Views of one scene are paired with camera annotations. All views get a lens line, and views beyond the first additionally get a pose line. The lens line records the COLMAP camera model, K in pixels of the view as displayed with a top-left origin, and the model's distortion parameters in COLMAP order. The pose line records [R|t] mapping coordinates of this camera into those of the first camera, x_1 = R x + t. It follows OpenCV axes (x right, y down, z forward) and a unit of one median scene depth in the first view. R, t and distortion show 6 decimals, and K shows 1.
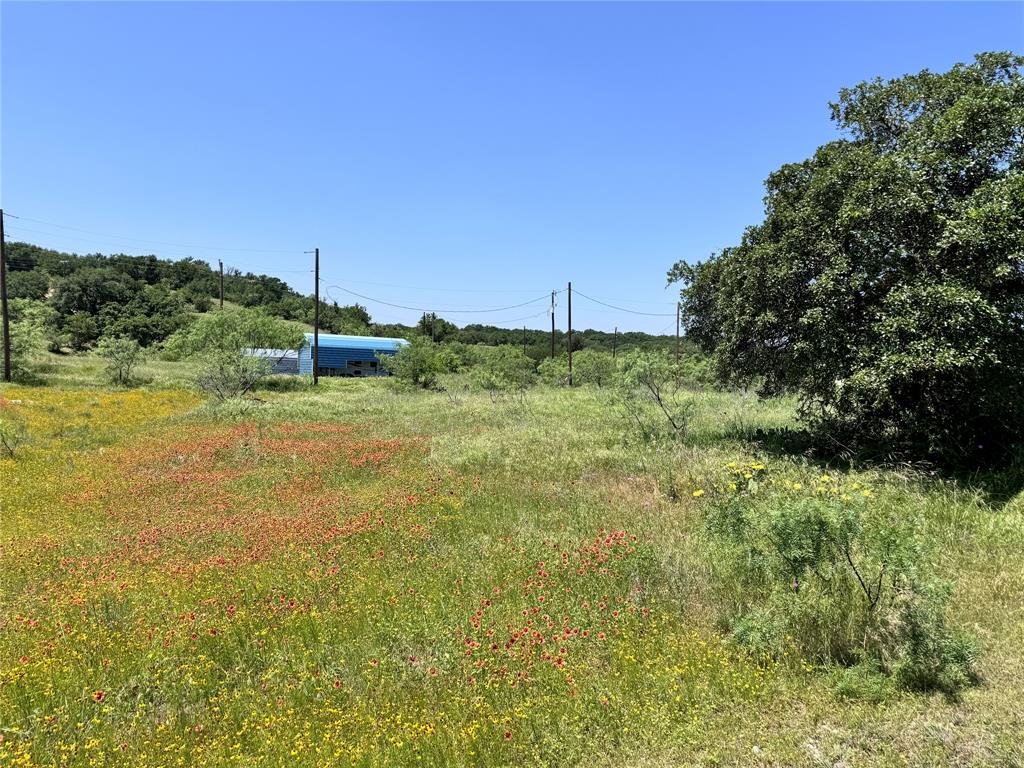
lens RADIAL K [[705.3, 0, 521.9], [0, 705.3, 381.1], [0, 0, 1]] dist [0.063755, -0.095732]
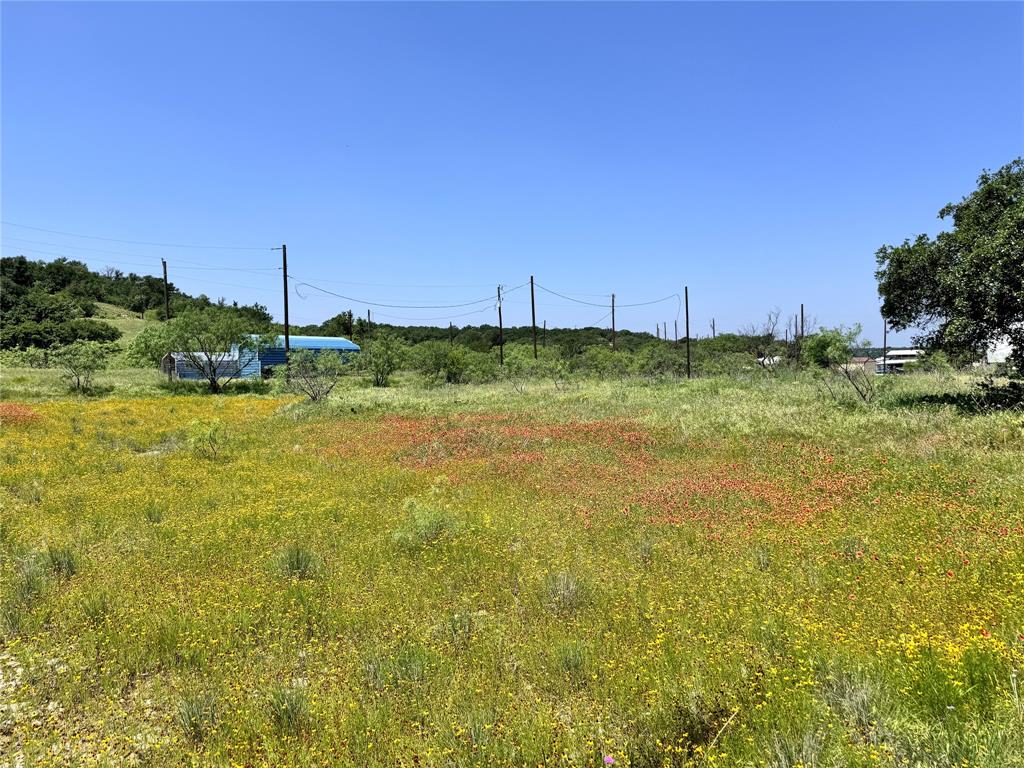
lens RADIAL K [[705.3, 0, 519.4], [0, 705.3, 388.7], [0, 0, 1]] dist [0.063755, -0.095732]
pose [[0.987623, -0.040594, 0.151504, -0.119209], [0.038165, 0.999093, 0.018905, 0.001724], [-0.152134, -0.012889, 0.988276, -0.004192]]
